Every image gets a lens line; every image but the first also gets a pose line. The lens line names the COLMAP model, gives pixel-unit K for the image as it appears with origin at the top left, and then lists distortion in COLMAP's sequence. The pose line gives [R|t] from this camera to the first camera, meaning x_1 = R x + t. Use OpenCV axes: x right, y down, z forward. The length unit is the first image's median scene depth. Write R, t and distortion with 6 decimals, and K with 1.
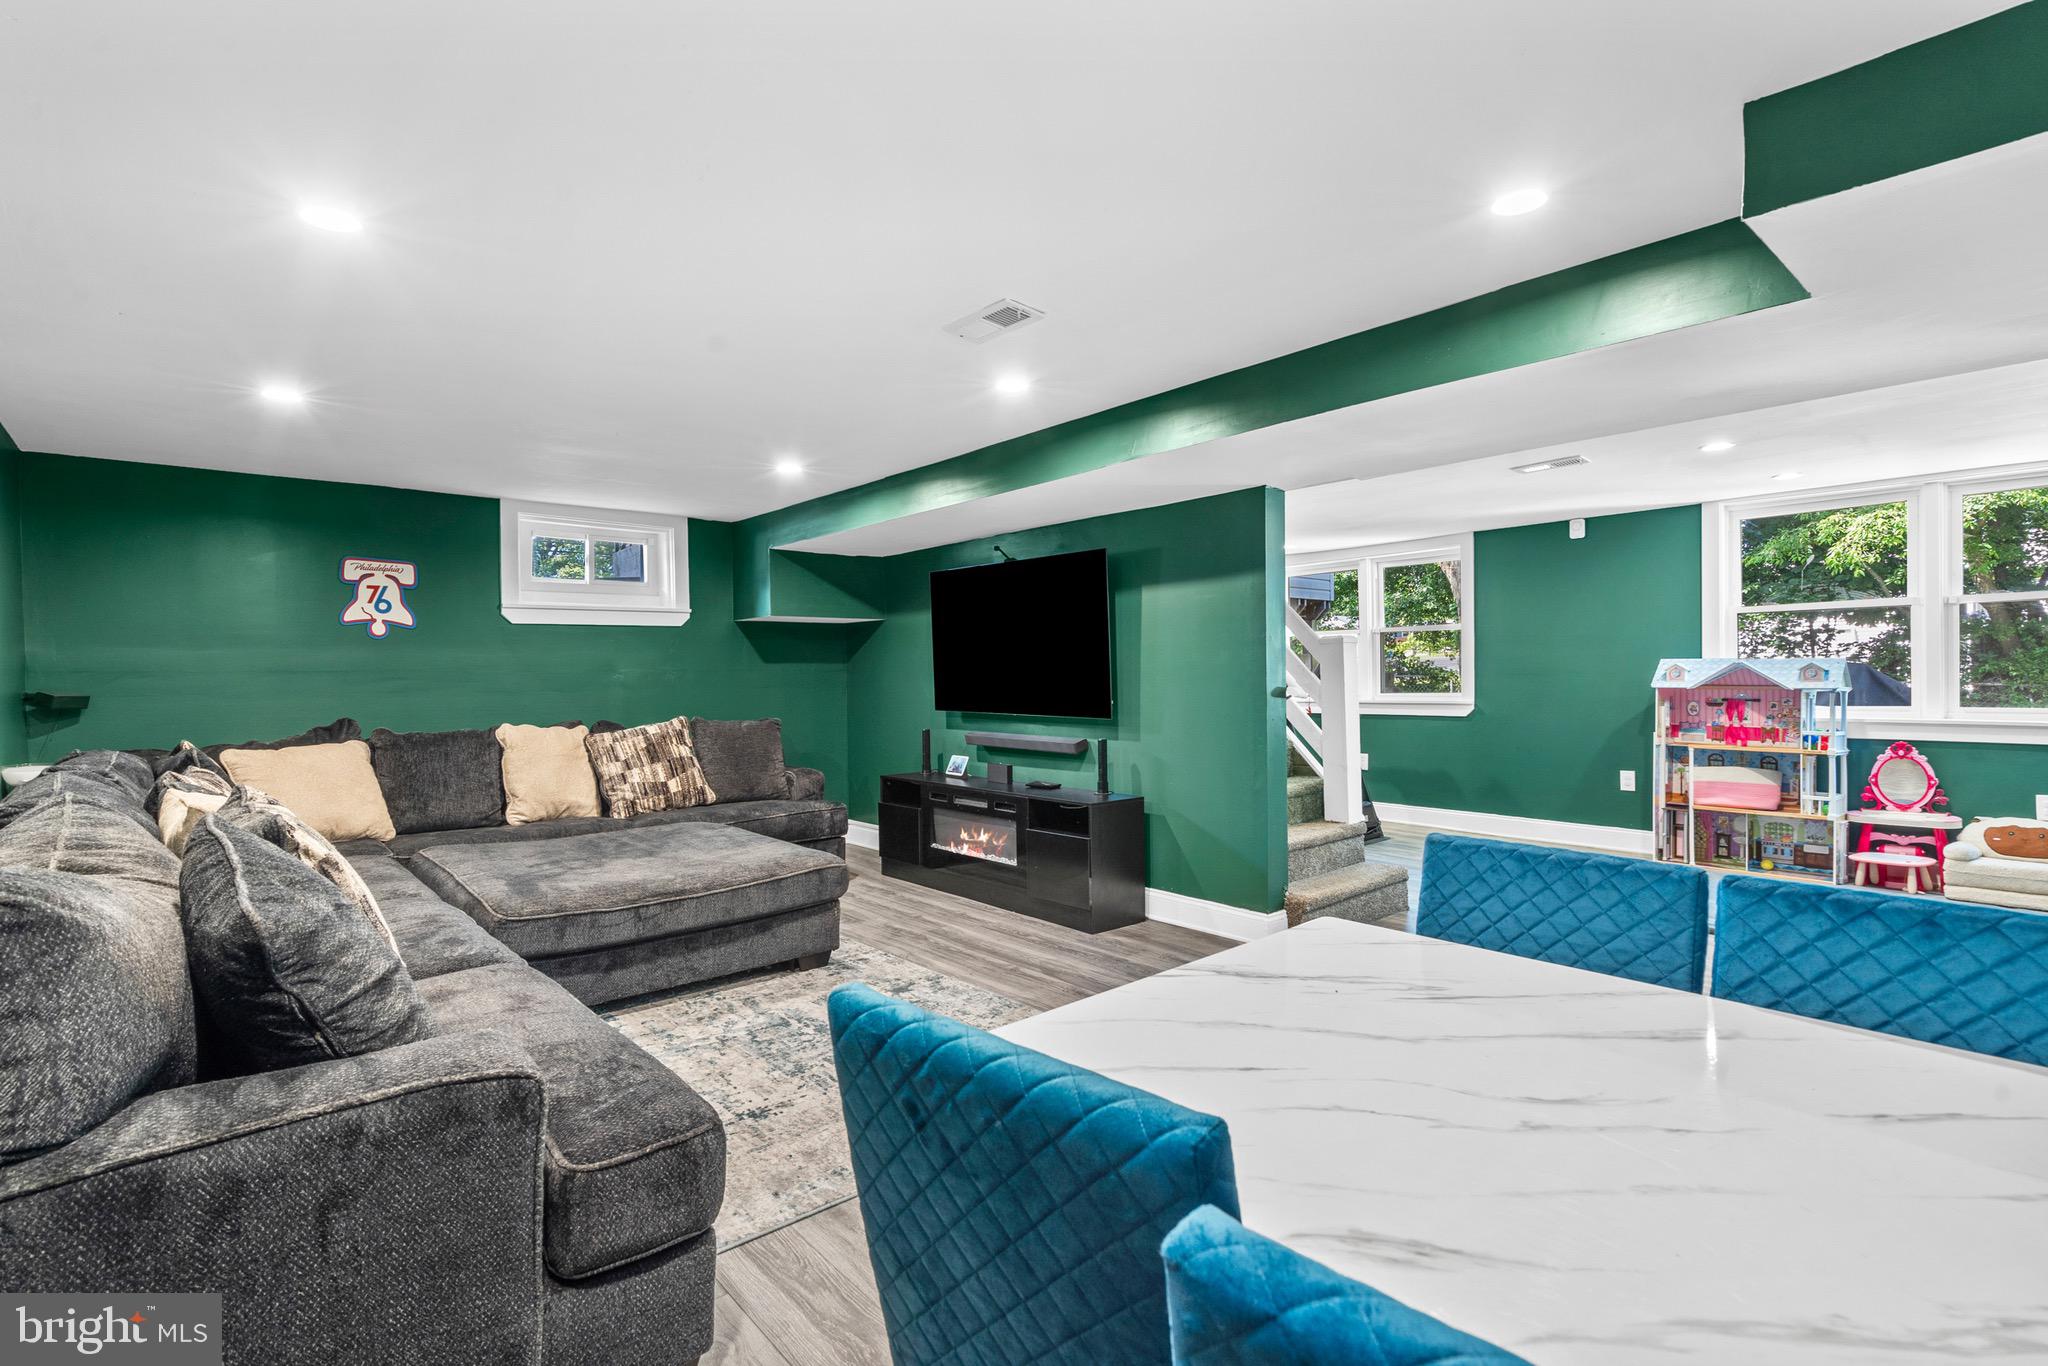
lens RADIAL K [[945.5, 0, 1011.1], [0, 945.5, 681.8], [0, 0, 1]] dist [-0.004558, 0.002526]
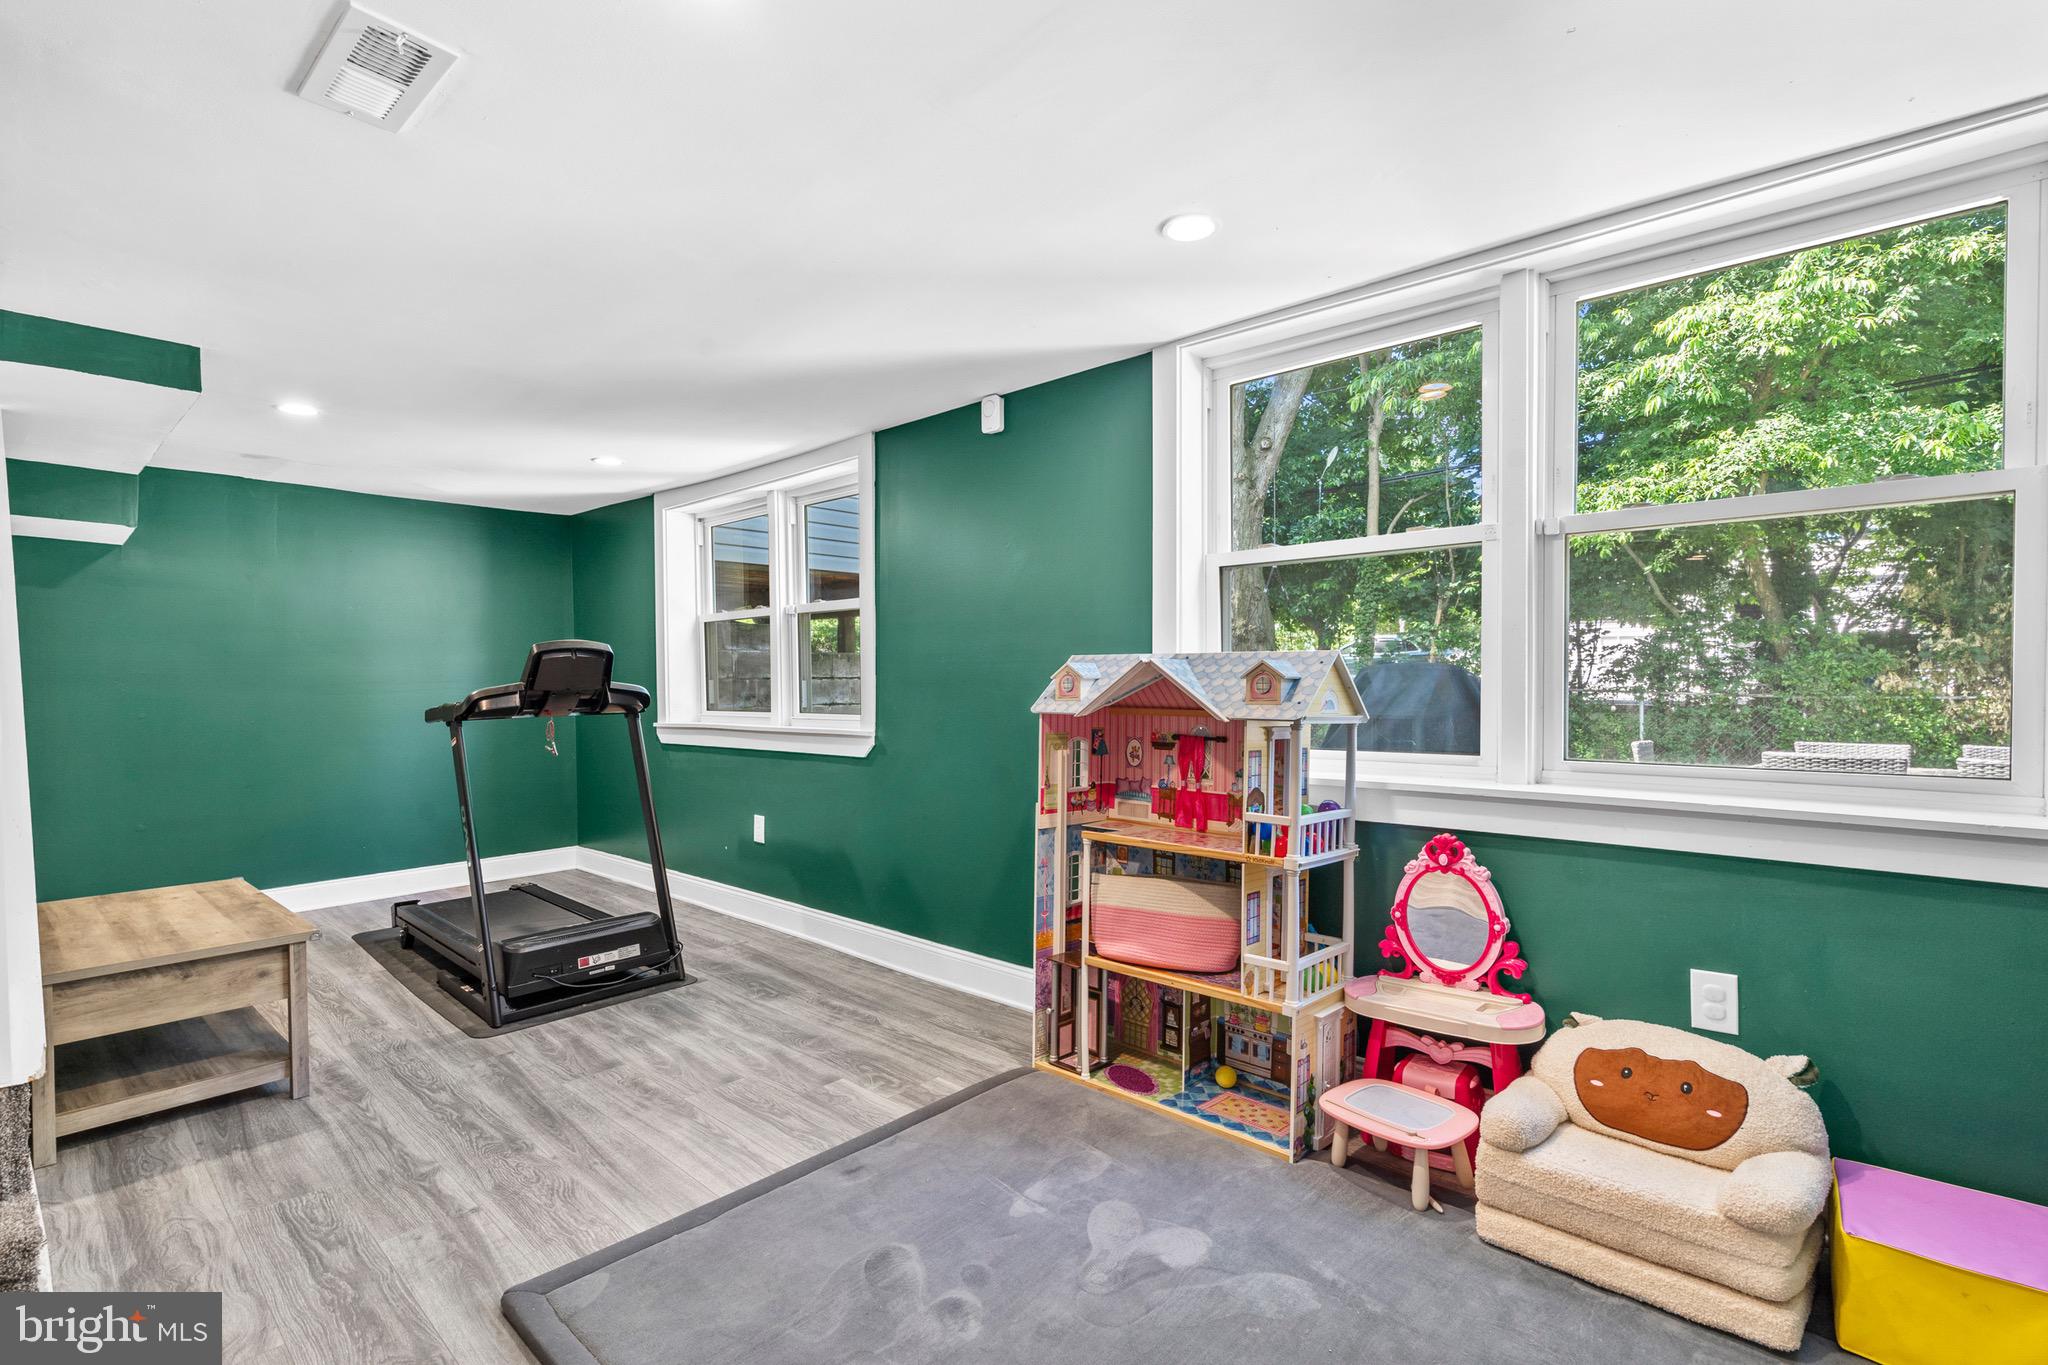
lens RADIAL K [[945.5, 0, 1016.2], [0, 945.5, 700.8], [0, 0, 1]] dist [-0.004558, 0.002526]
pose [[0.994117, 0.000352, 0.108311, 0.666145], [-0.001958, 0.999890, 0.014725, -0.007999], [-0.108294, -0.014851, 0.994008, 0.550296]]
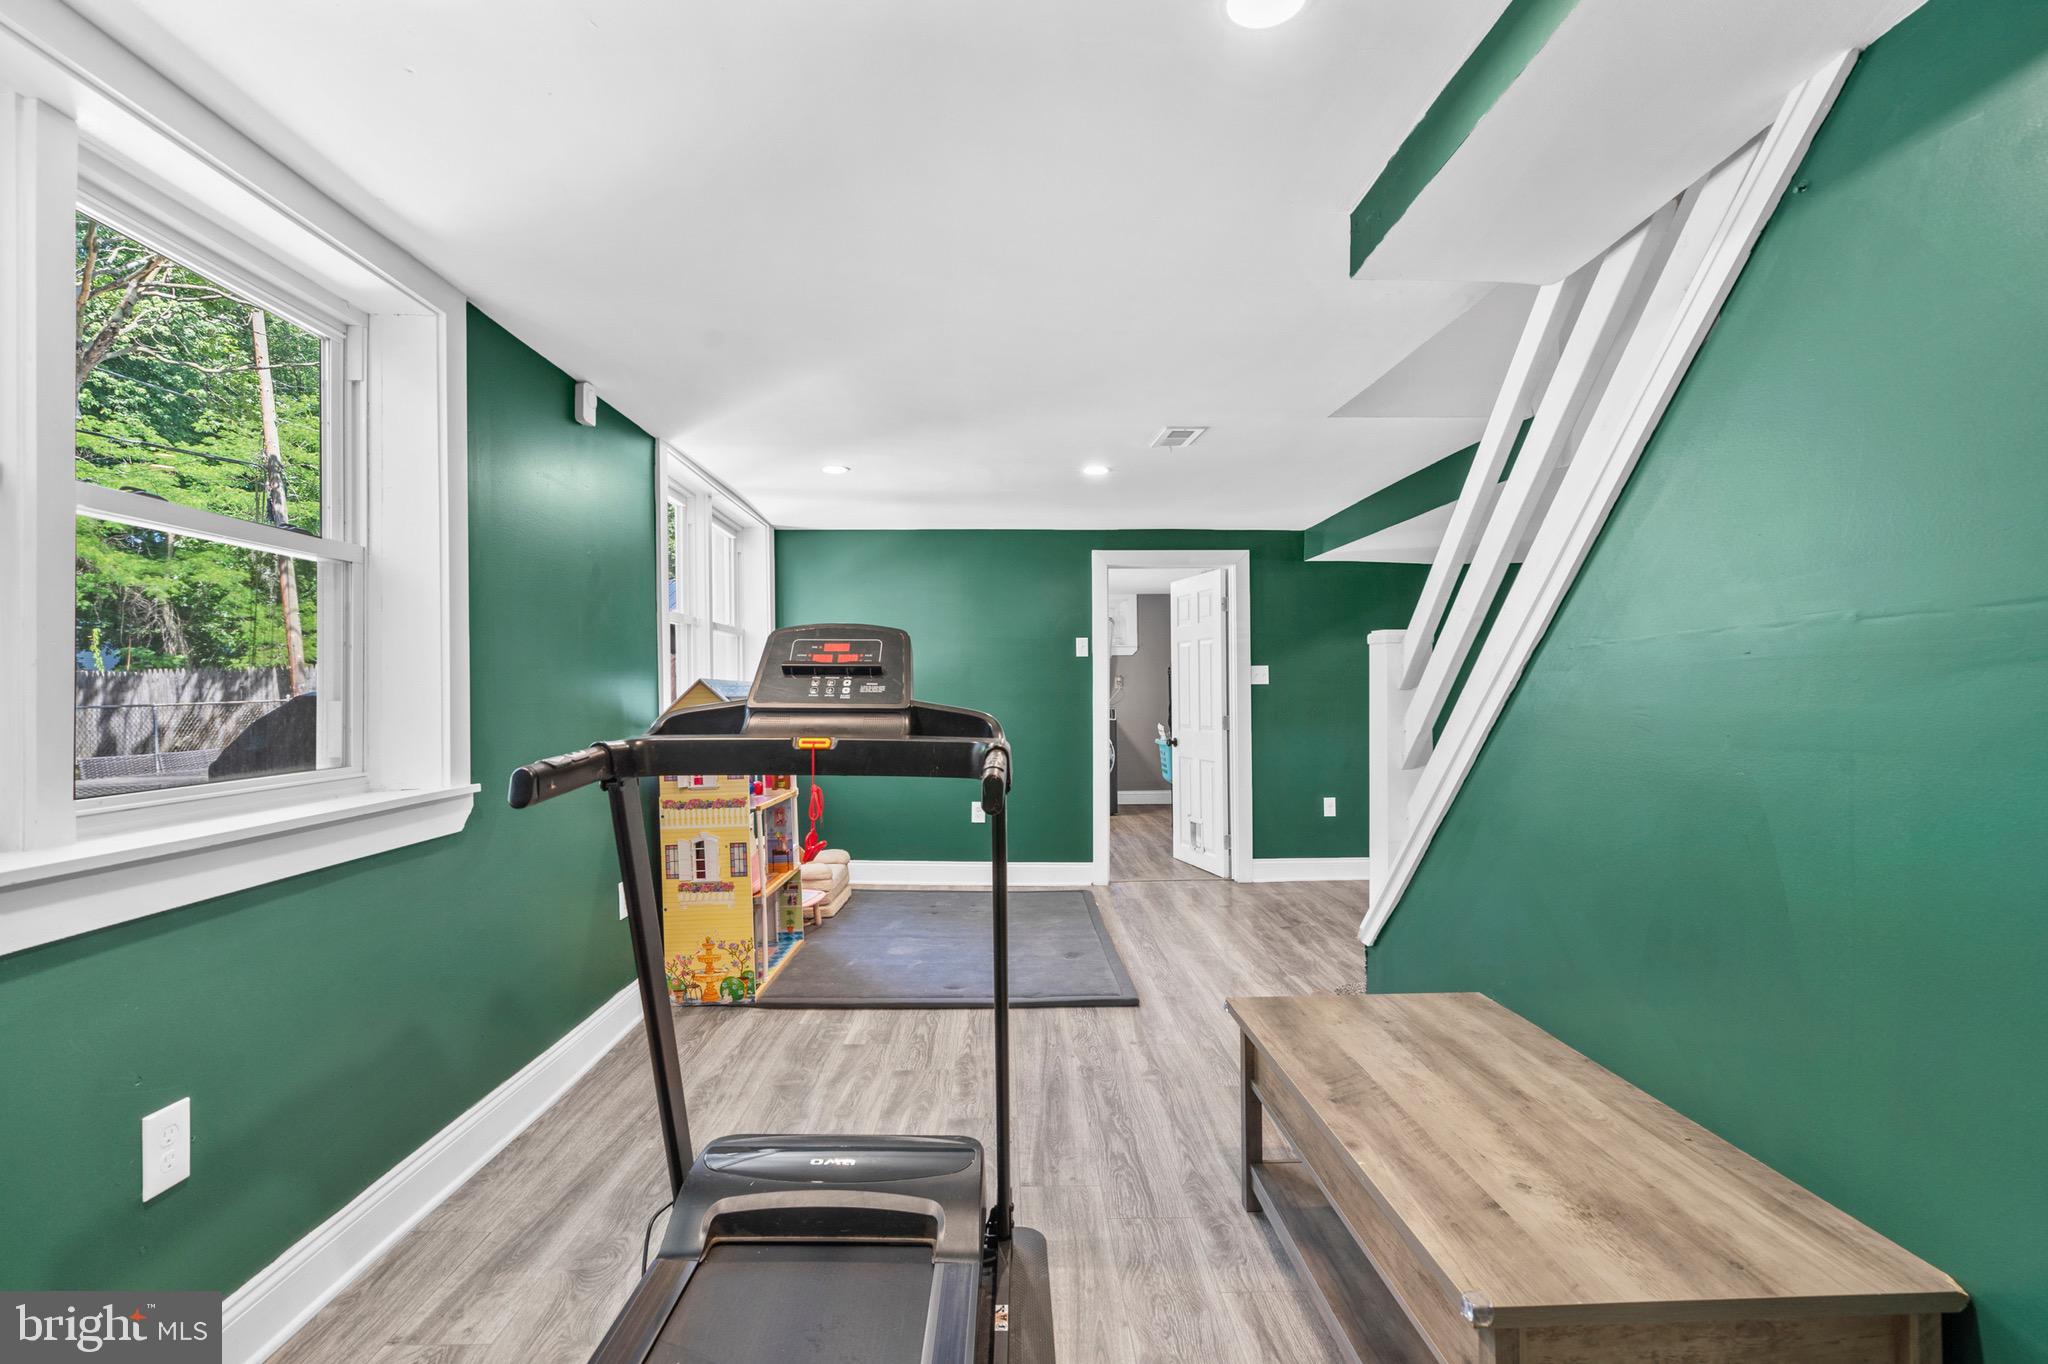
lens RADIAL K [[945.5, 0, 1024.4], [0, 945.5, 700.0], [0, 0, 1]] dist [-0.004558, 0.002526]
pose [[-0.769330, 0.009349, 0.638783, 0.143252], [0.016539, 0.999849, 0.005286, -0.011090], [-0.638638, 0.014632, -0.769369, 1.481452]]
